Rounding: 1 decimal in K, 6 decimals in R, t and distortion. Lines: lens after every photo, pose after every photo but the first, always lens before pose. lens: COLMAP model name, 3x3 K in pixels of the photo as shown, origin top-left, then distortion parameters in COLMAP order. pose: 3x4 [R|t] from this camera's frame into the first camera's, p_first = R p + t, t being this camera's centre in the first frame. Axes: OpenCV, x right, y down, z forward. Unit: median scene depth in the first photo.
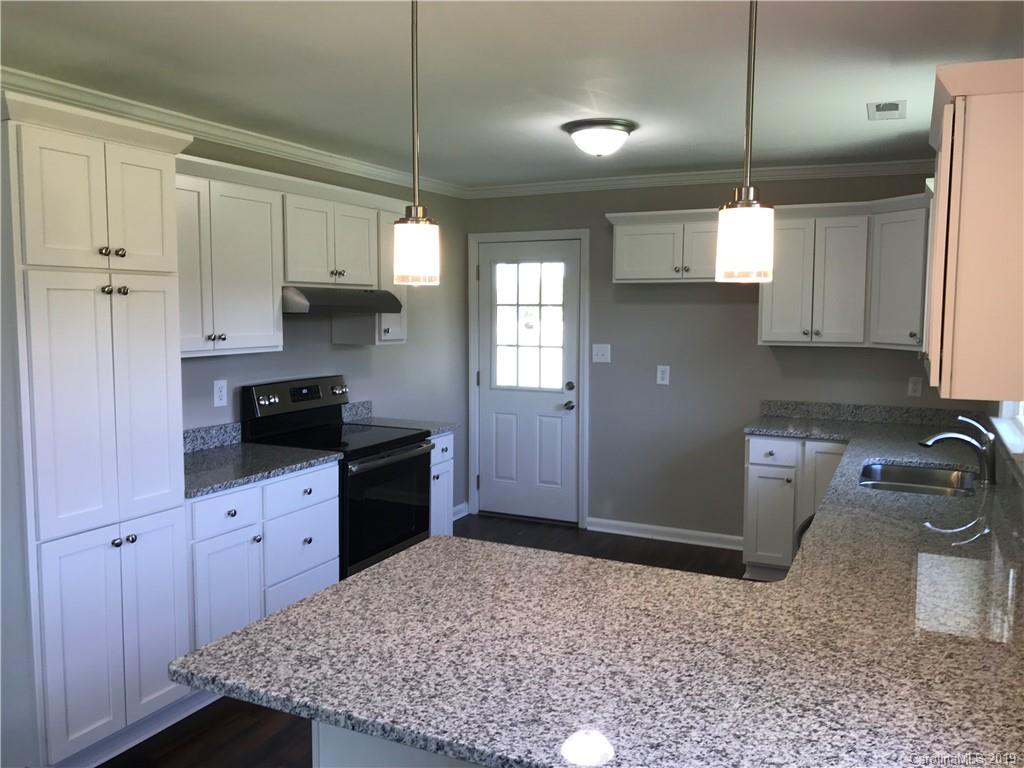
lens RADIAL K [[847.8, 0, 506.8], [0, 847.8, 384.1], [0, 0, 1]] dist [0.002710, 0.015039]
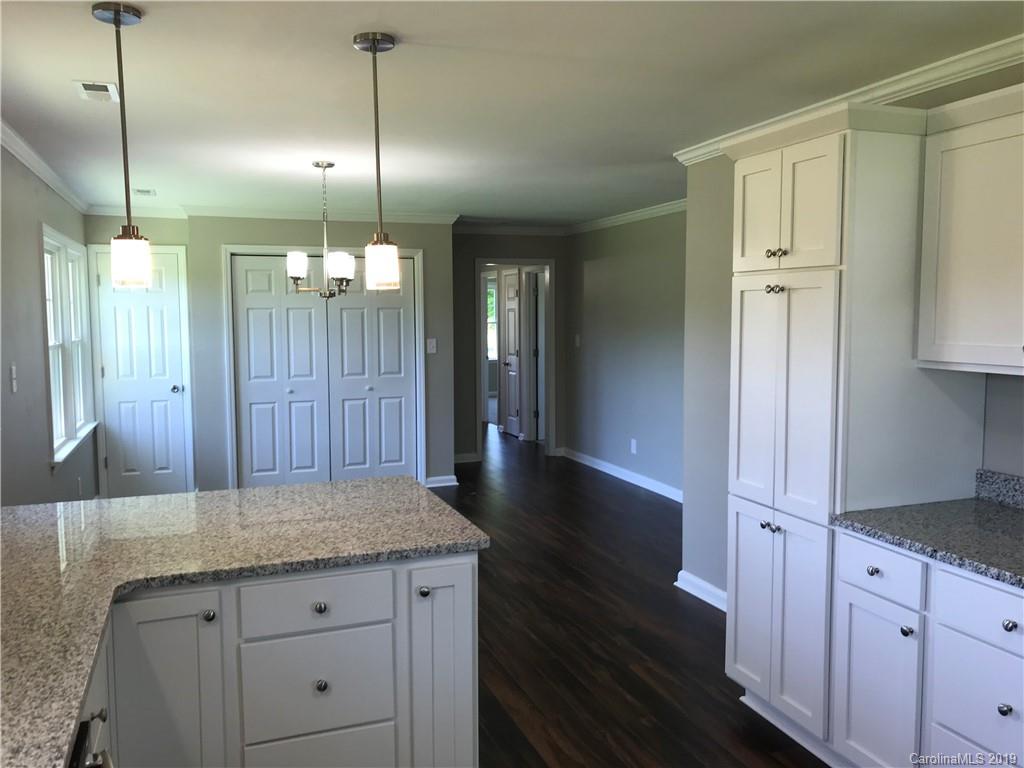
lens RADIAL K [[846.6, 0, 511.7], [0, 846.6, 381.3], [0, 0, 1]] dist [0.037950, -0.048898]
pose [[-0.697399, 0.059189, -0.714235, 0.369111], [-0.062609, 0.987742, 0.142988, -0.089177], [0.713943, 0.144437, -0.685144, 1.044563]]
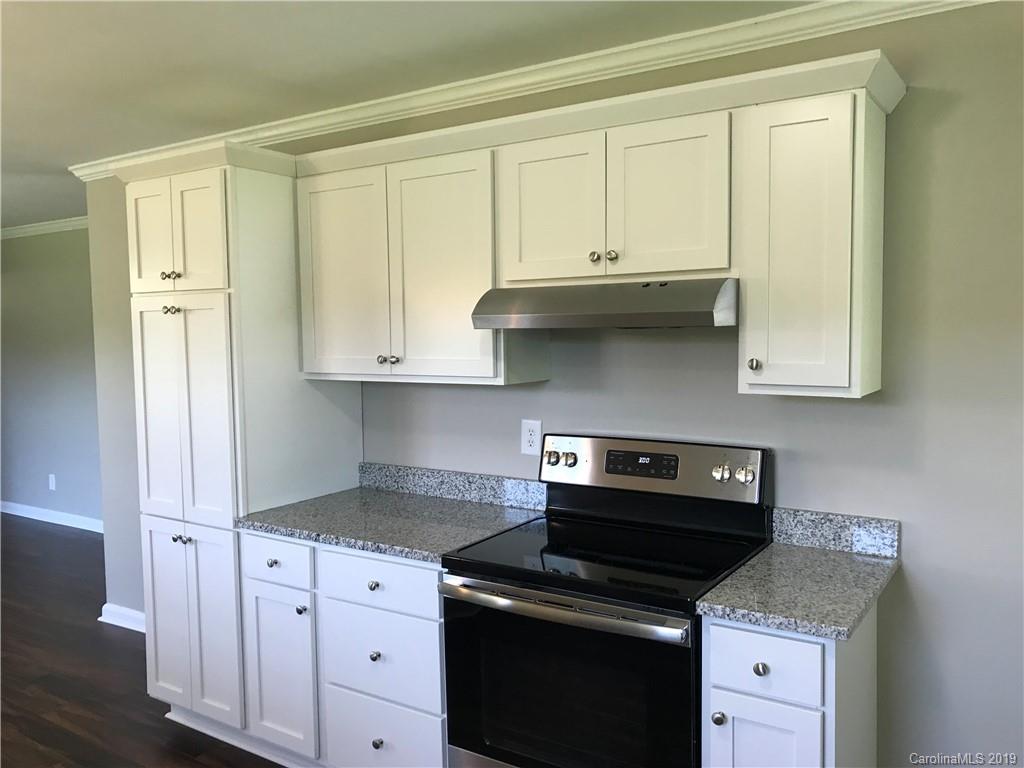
lens RADIAL K [[846.6, 0, 511.7], [0, 846.6, 381.3], [0, 0, 1]] dist [0.037950, -0.048898]
pose [[-0.144907, 0.064321, -0.987352, 0.395613], [-0.073606, 0.994419, 0.075584, -0.093744], [0.986704, 0.083628, -0.139364, 1.105007]]
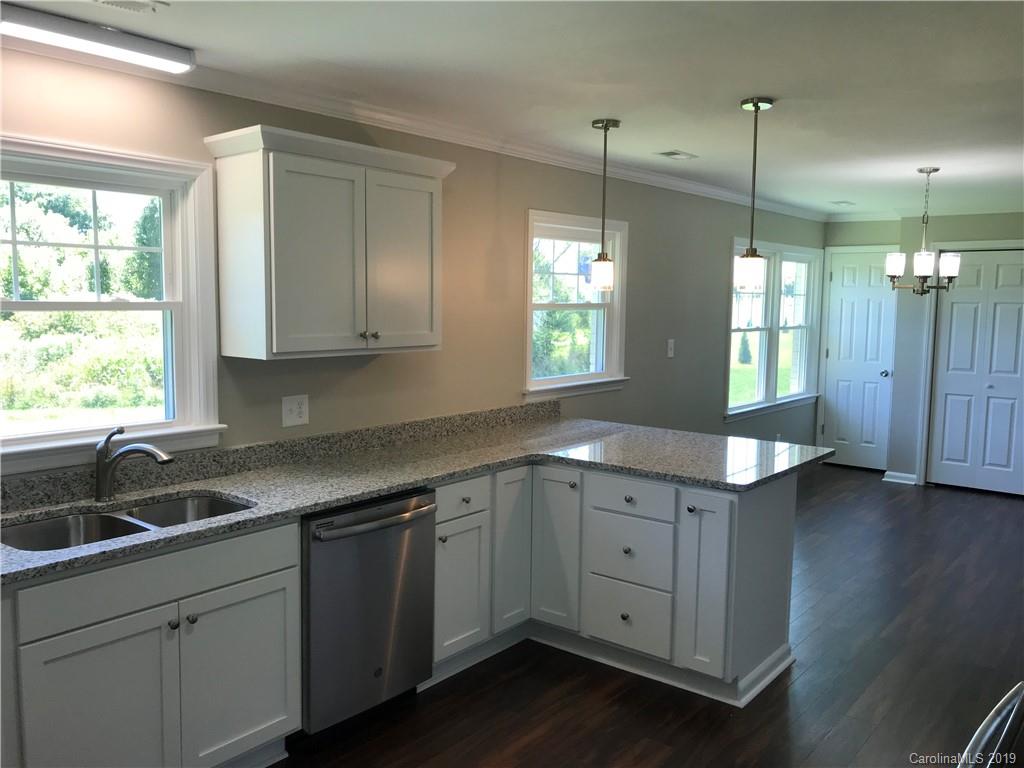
lens RADIAL K [[840.9, 0, 512.0], [0, 840.9, 384.0], [0, 0, 1]] dist [0.076471, -0.120986]
pose [[-0.972844, -0.042413, 0.227542, -0.014630], [0.002407, 0.981161, 0.193177, -0.135402], [-0.231449, 0.188479, -0.954415, 1.421357]]
